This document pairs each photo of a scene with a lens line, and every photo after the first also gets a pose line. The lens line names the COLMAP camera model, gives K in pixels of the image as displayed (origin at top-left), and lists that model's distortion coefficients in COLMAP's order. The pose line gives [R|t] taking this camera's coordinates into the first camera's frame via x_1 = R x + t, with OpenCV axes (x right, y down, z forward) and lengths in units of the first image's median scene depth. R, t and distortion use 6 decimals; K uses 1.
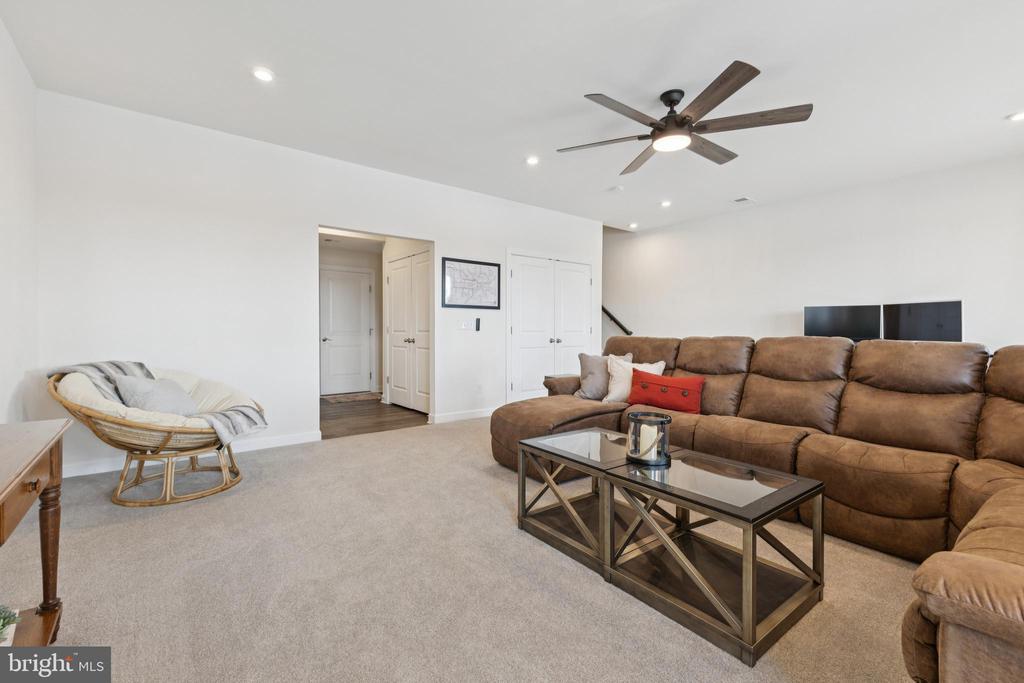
lens RADIAL K [[445.7, 0, 508.3], [0, 445.7, 338.8], [0, 0, 1]] dist [0.018792, -0.000506]
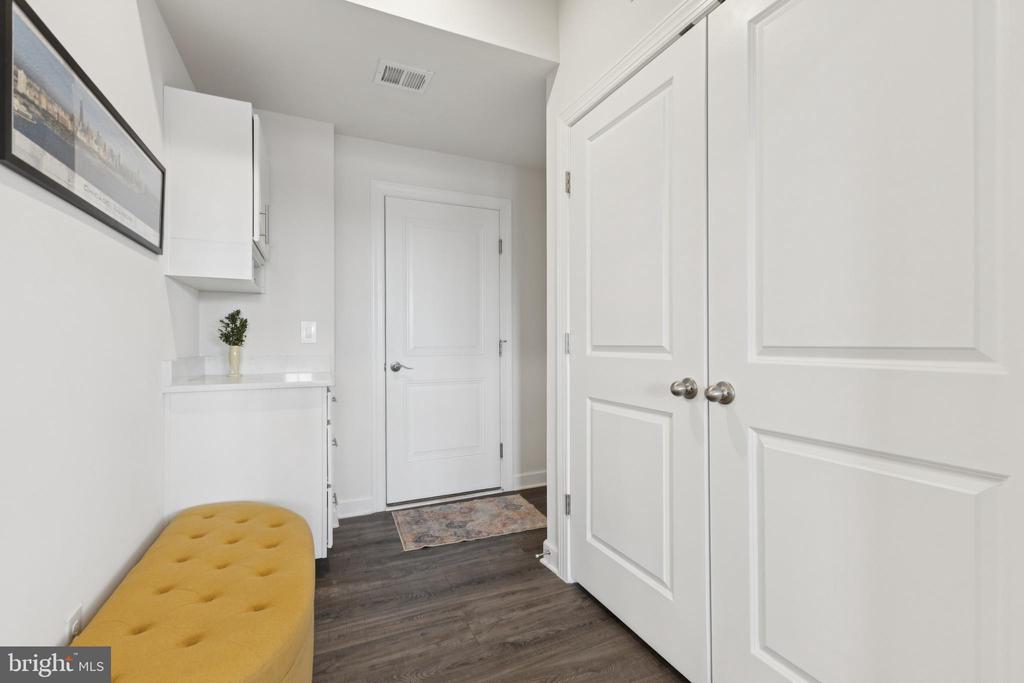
lens RADIAL K [[445.7, 0, 512.1], [0, 445.7, 340.7], [0, 0, 1]] dist [0.018792, -0.000506]
pose [[0.973871, -0.003890, -0.227068, -0.224289], [0.000224, 0.999869, -0.016168, -0.015164], [0.227101, 0.015695, 0.973745, 0.653586]]
